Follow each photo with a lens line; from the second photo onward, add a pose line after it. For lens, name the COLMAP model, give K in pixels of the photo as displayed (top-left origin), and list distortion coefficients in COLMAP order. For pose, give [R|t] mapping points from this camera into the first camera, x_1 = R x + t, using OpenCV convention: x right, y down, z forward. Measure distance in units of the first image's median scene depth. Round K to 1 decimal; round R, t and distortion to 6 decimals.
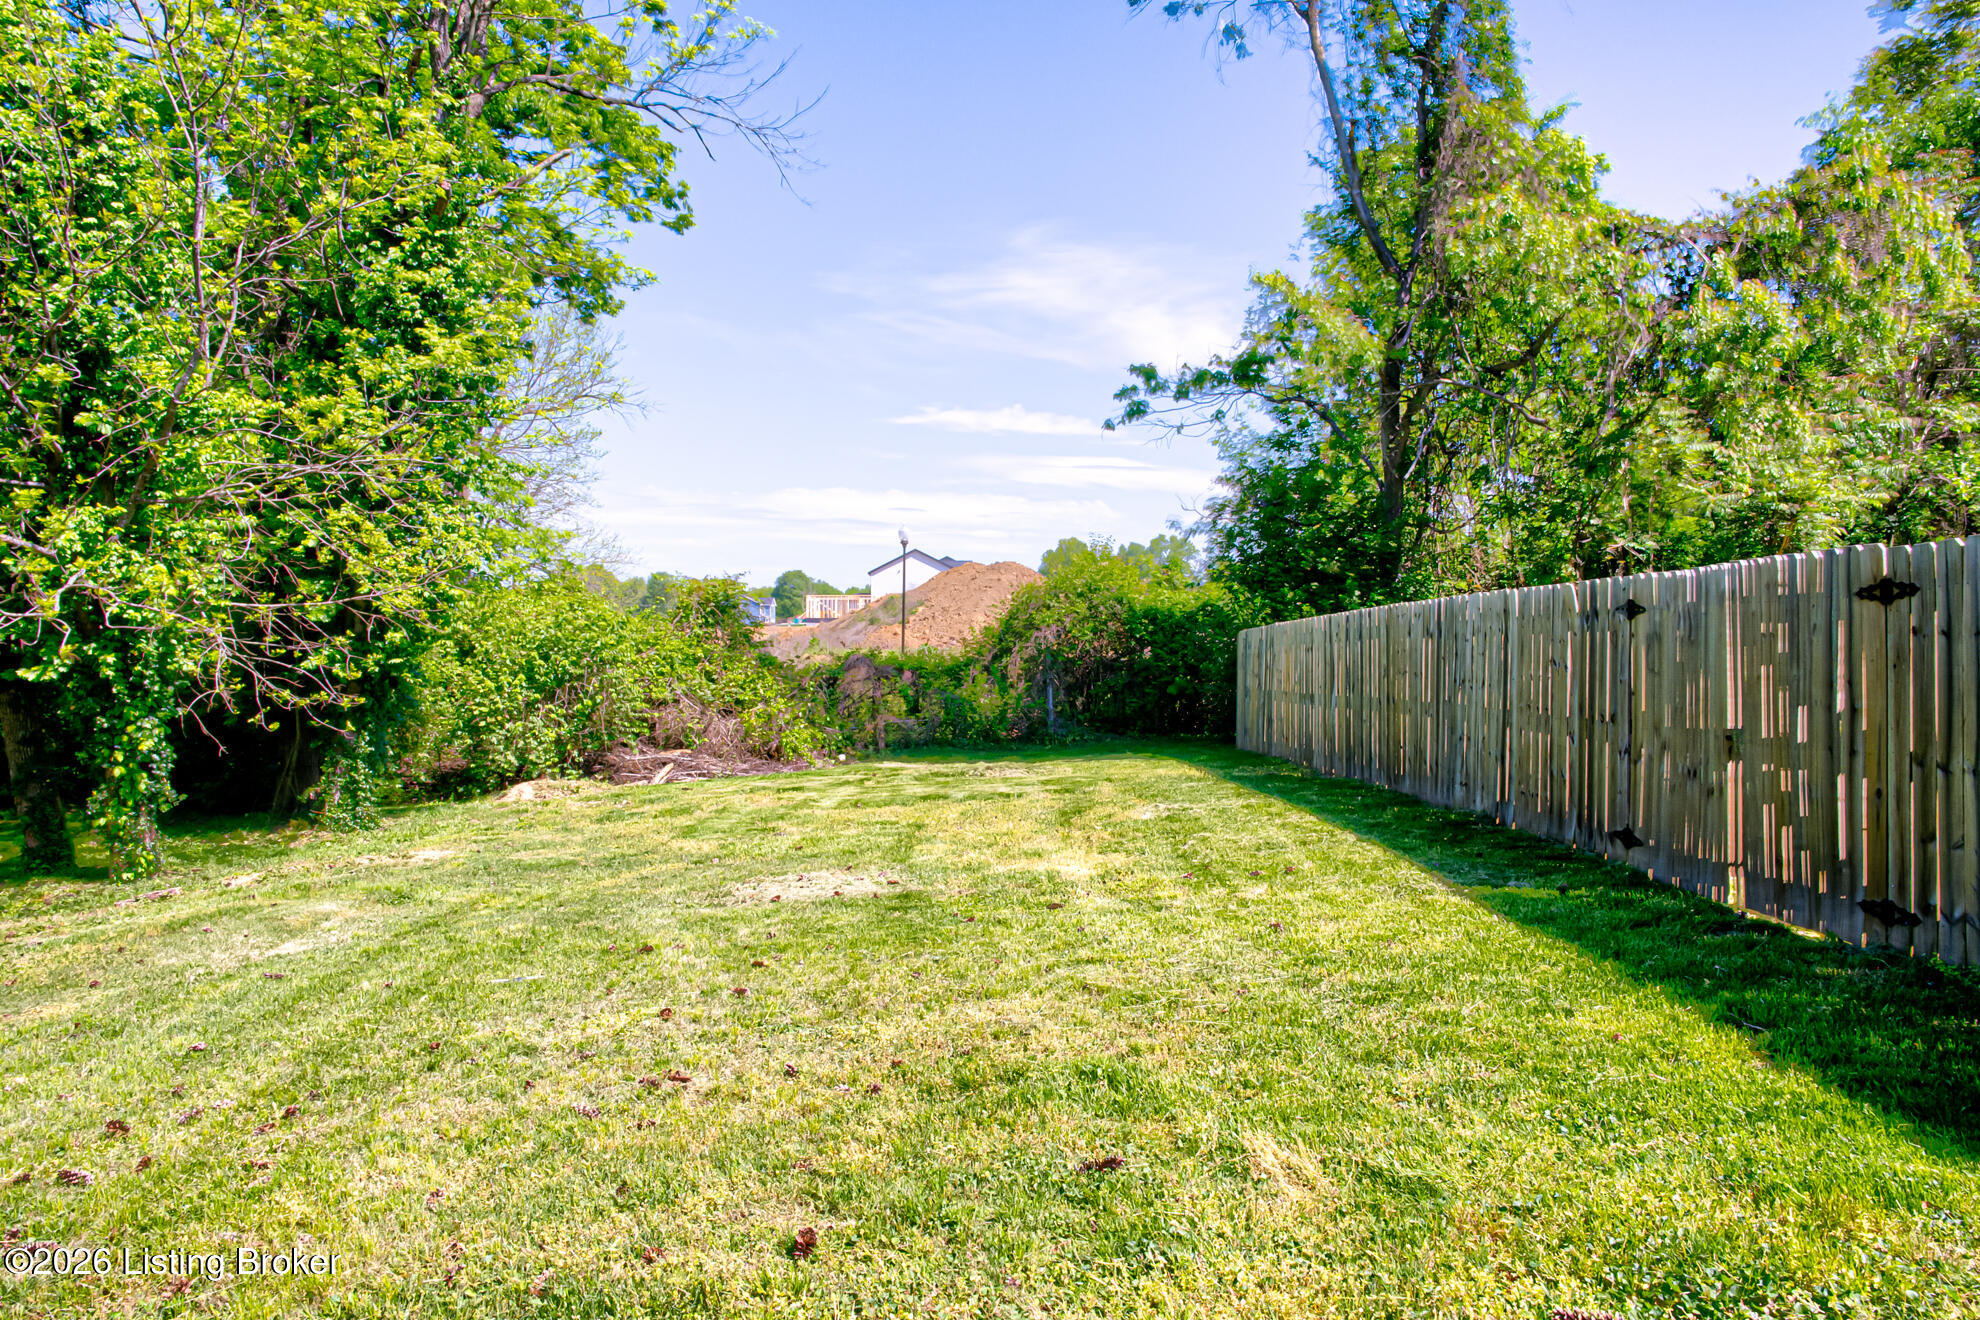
lens RADIAL K [[1341.1, 0, 988.2], [0, 1341.1, 665.3], [0, 0, 1]] dist [-0.039765, -0.000287]
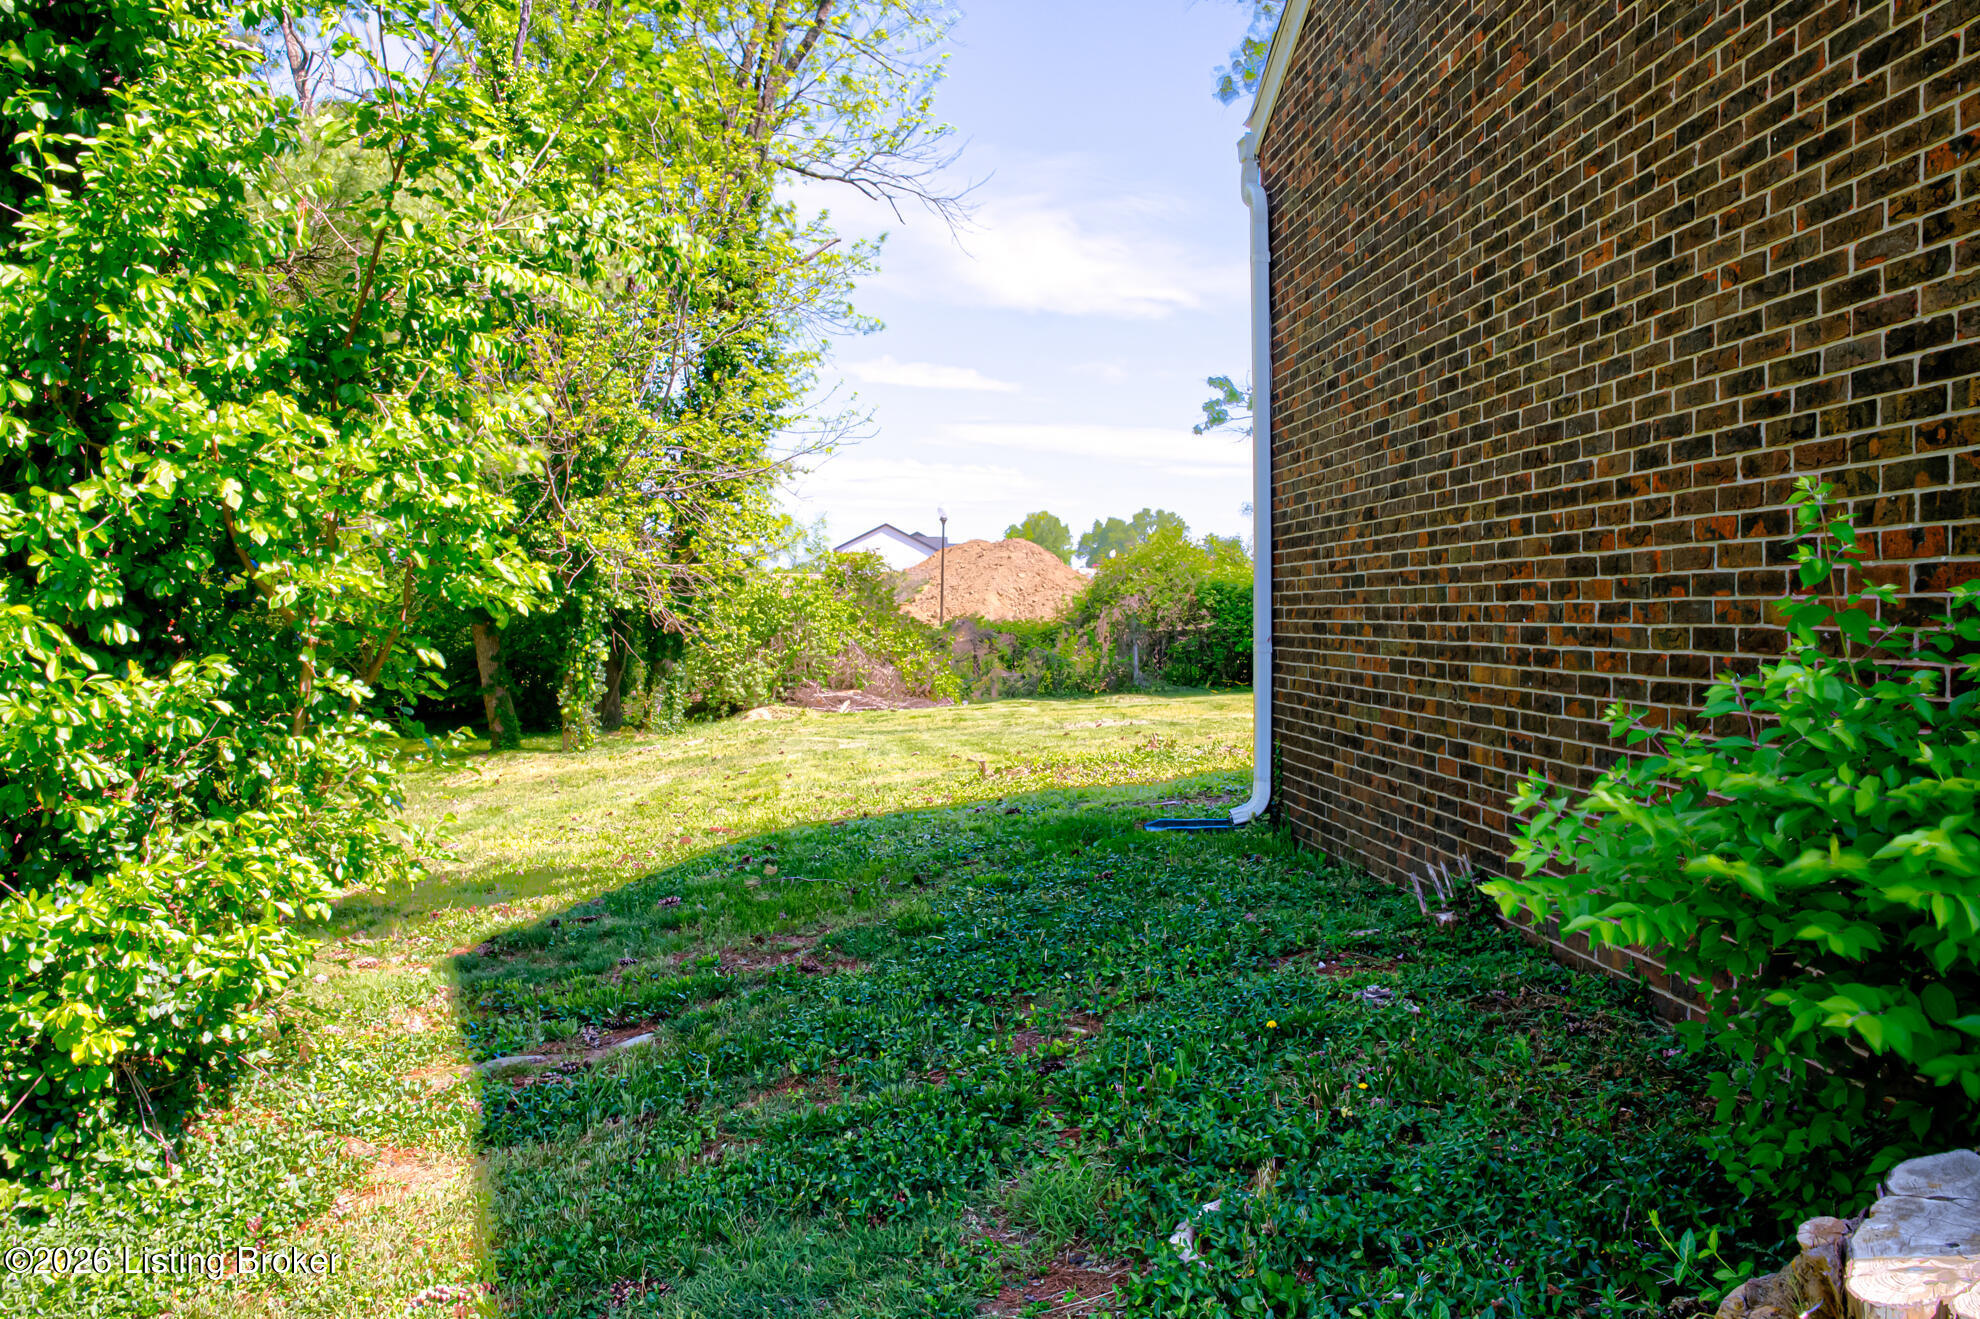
lens RADIAL K [[1660.6, 0, 991.3], [0, 1660.6, 660.5], [0, 0, 1]] dist [-0.002427, -0.000103]
pose [[0.998886, 0.005264, 0.046885, -0.179562], [-0.005096, 0.999980, -0.003719, 0.042250], [-0.046904, 0.003476, 0.998893, -0.551886]]
